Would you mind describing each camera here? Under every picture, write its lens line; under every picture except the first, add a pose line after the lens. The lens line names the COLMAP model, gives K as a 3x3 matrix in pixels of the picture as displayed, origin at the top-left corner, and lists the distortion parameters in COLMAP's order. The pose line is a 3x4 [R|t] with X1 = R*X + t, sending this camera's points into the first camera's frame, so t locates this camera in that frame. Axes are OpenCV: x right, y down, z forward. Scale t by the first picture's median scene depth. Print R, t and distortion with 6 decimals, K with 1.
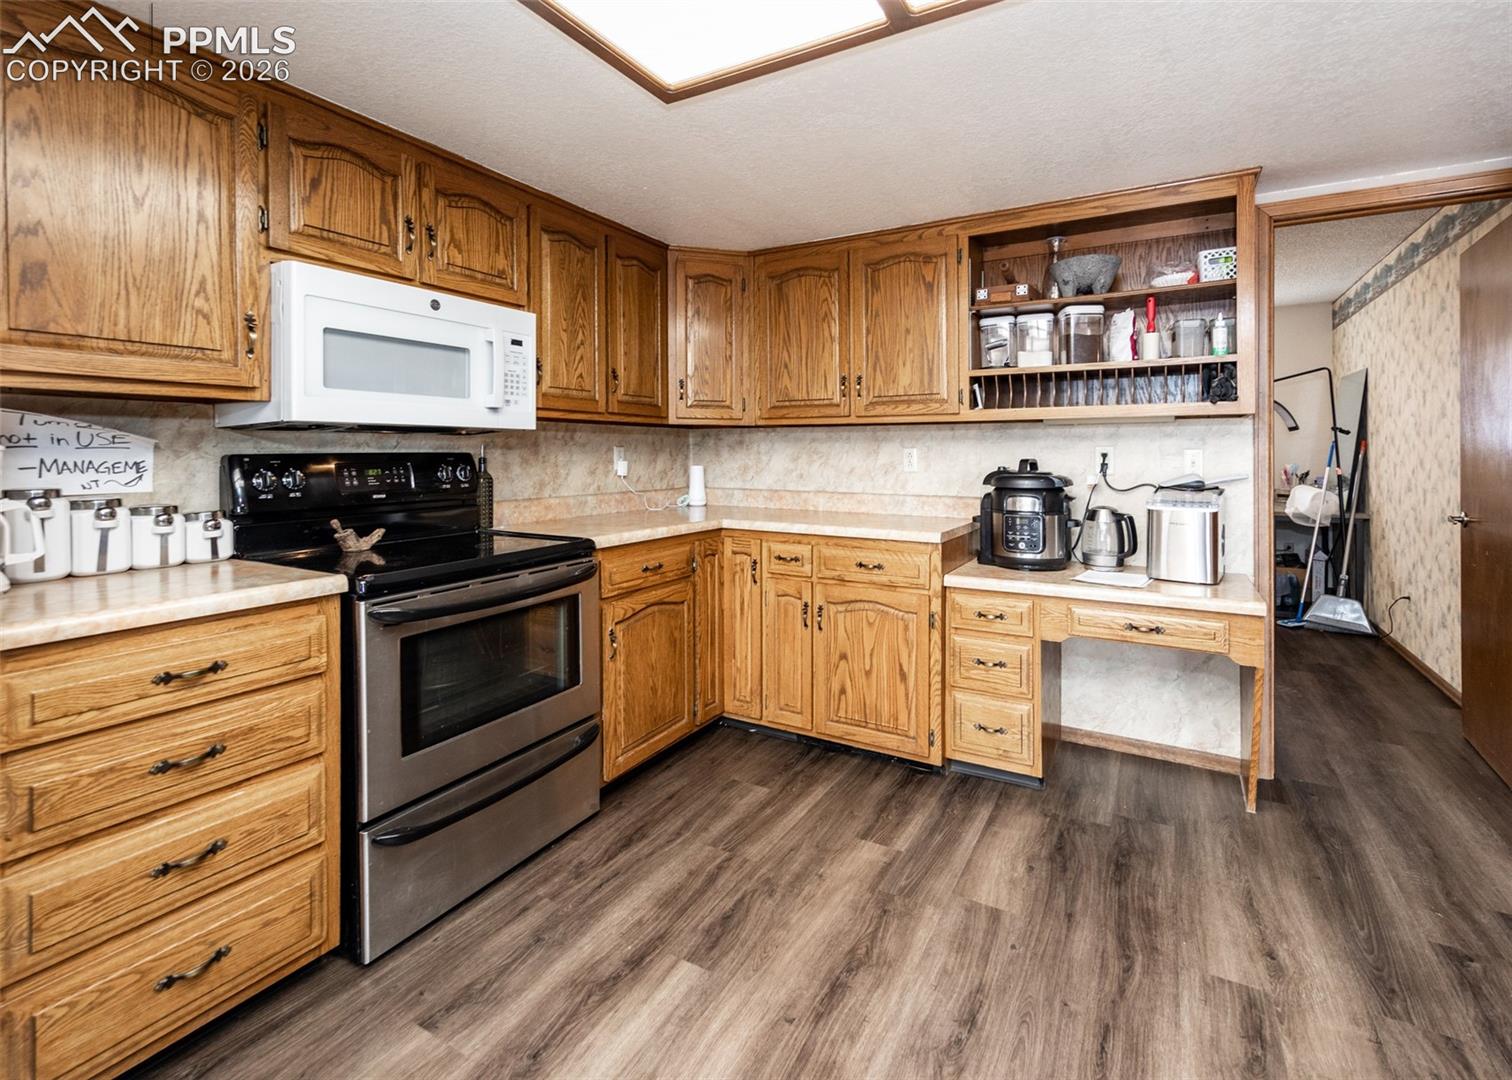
lens RADIAL K [[697.0, 0, 756.5], [0, 697.0, 437.0], [0, 0, 1]] dist [-0.000703, 0.000032]
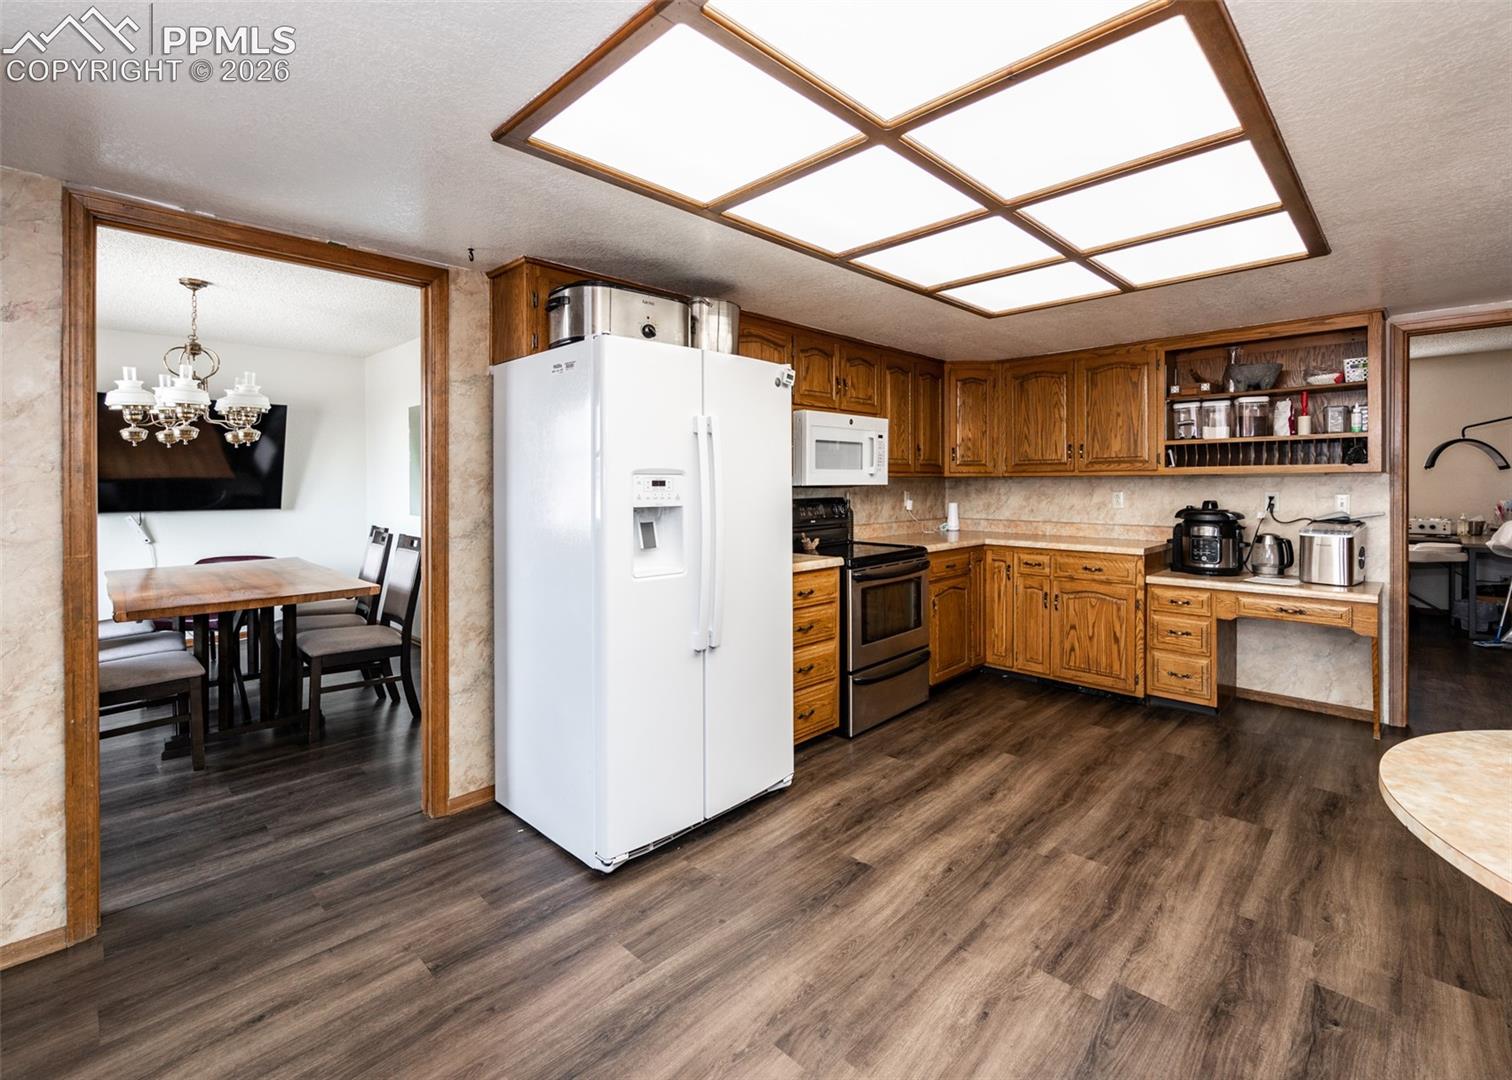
lens RADIAL K [[681.2, 0, 738.1], [0, 681.2, 486.0], [0, 0, 1]] dist [0.000302, -0.000227]
pose [[0.966452, -0.003723, -0.256821, -0.212820], [0.010642, 0.999617, 0.025559, -0.048960], [0.256627, -0.027434, 0.966121, -0.674373]]
